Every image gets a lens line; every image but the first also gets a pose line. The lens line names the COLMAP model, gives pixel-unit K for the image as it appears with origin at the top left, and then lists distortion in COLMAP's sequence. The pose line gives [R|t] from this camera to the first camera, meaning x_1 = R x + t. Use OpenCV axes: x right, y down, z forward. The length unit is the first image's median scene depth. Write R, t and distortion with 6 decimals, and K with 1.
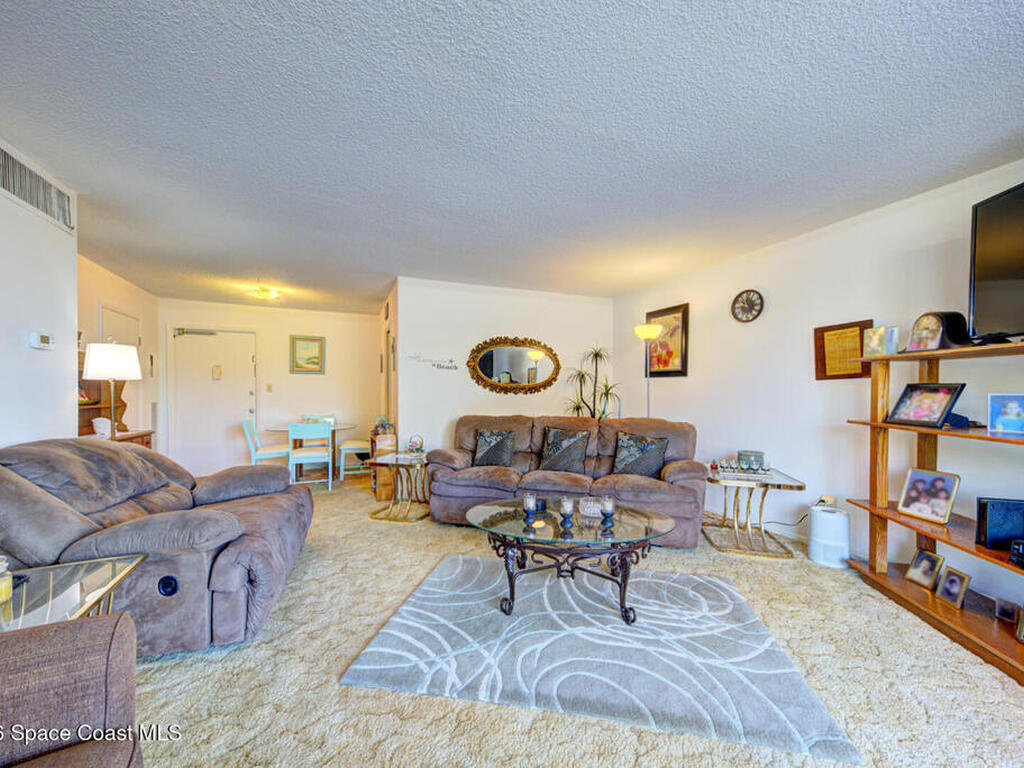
lens RADIAL K [[397.9, 0, 508.2], [0, 397.9, 392.5], [0, 0, 1]] dist [0.017399, -0.000190]
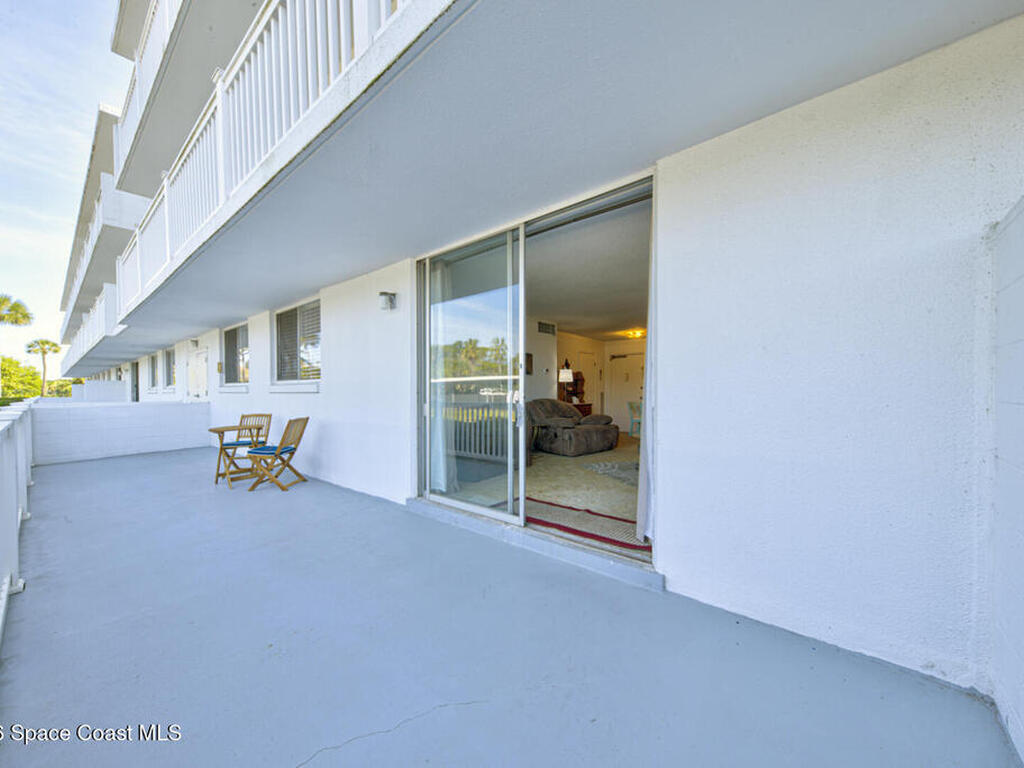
lens RADIAL K [[397.9, 0, 508.4], [0, 397.9, 402.7], [0, 0, 1]] dist [0.017399, -0.000190]
pose [[0.430195, 0.020106, -0.902512, 0.994138], [0.004231, 0.999696, 0.024288, 0.033546], [0.902726, -0.014267, 0.429979, -0.426143]]
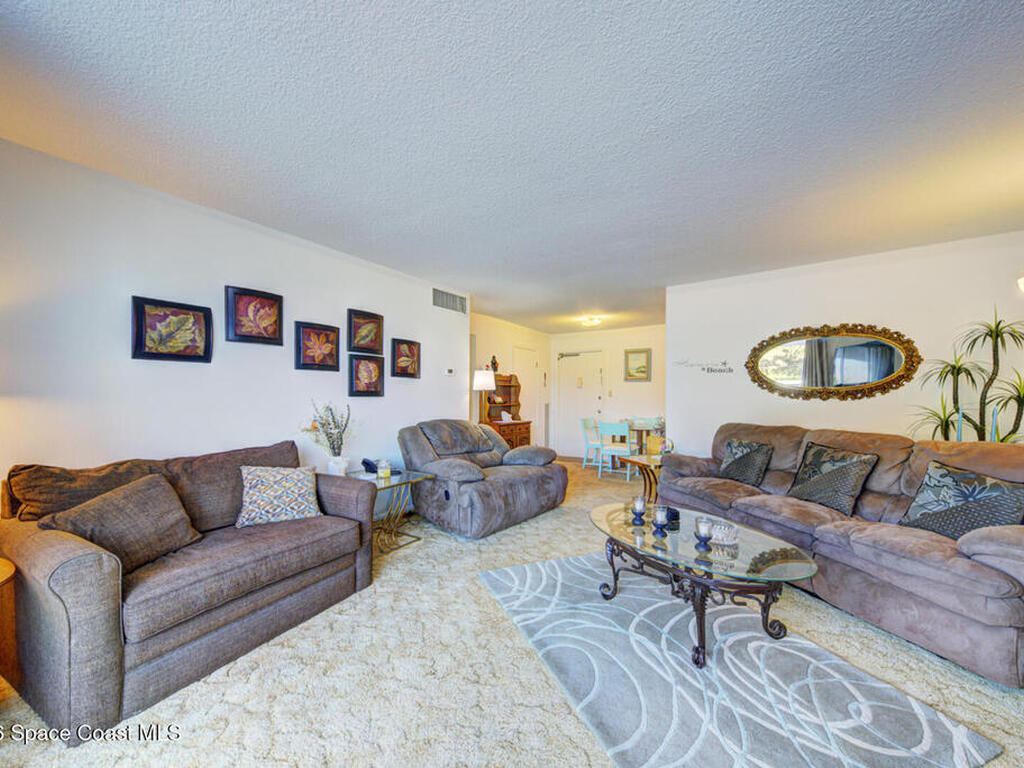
lens RADIAL K [[397.9, 0, 510.7], [0, 397.9, 393.7], [0, 0, 1]] dist [0.017399, -0.000190]
pose [[0.531671, -0.005940, -0.846930, 0.414779], [-0.001830, 0.999965, -0.008162, -0.000494], [0.846949, 0.005890, 0.531642, 0.097056]]
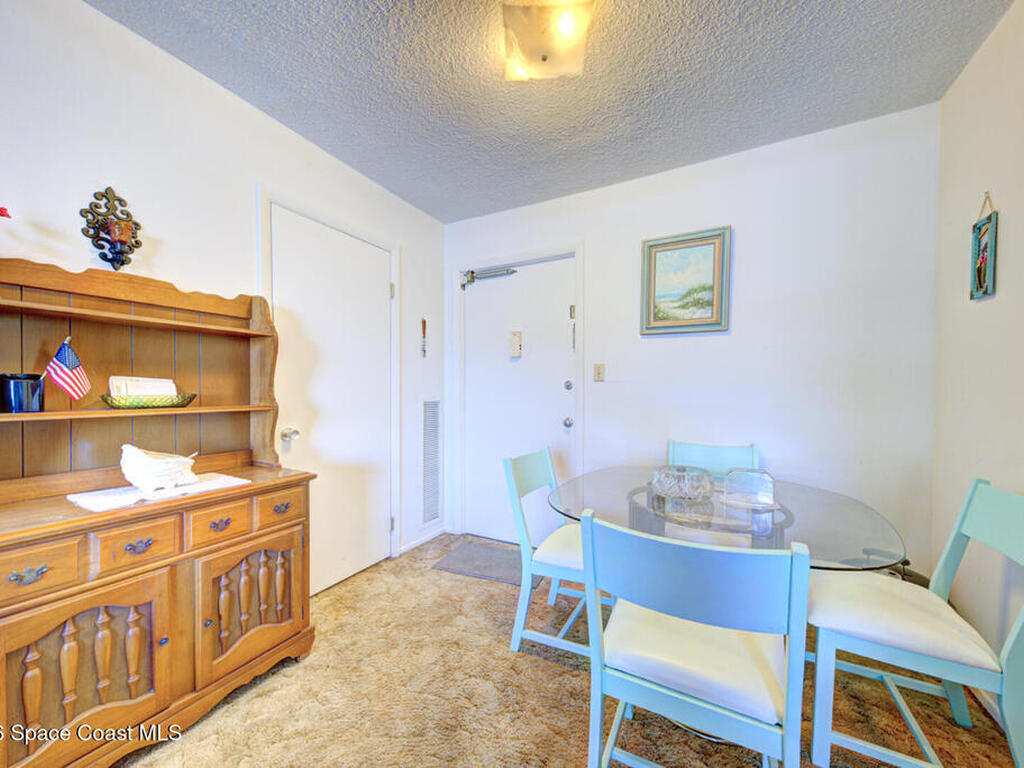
lens RADIAL K [[397.9, 0, 520.0], [0, 397.9, 401.4], [0, 0, 1]] dist [0.017399, -0.000190]
pose [[0.640917, 0.023177, -0.767260, -0.440835], [-0.001354, 0.999577, 0.029063, 0.010173], [0.767609, -0.017588, 0.640677, 0.911105]]
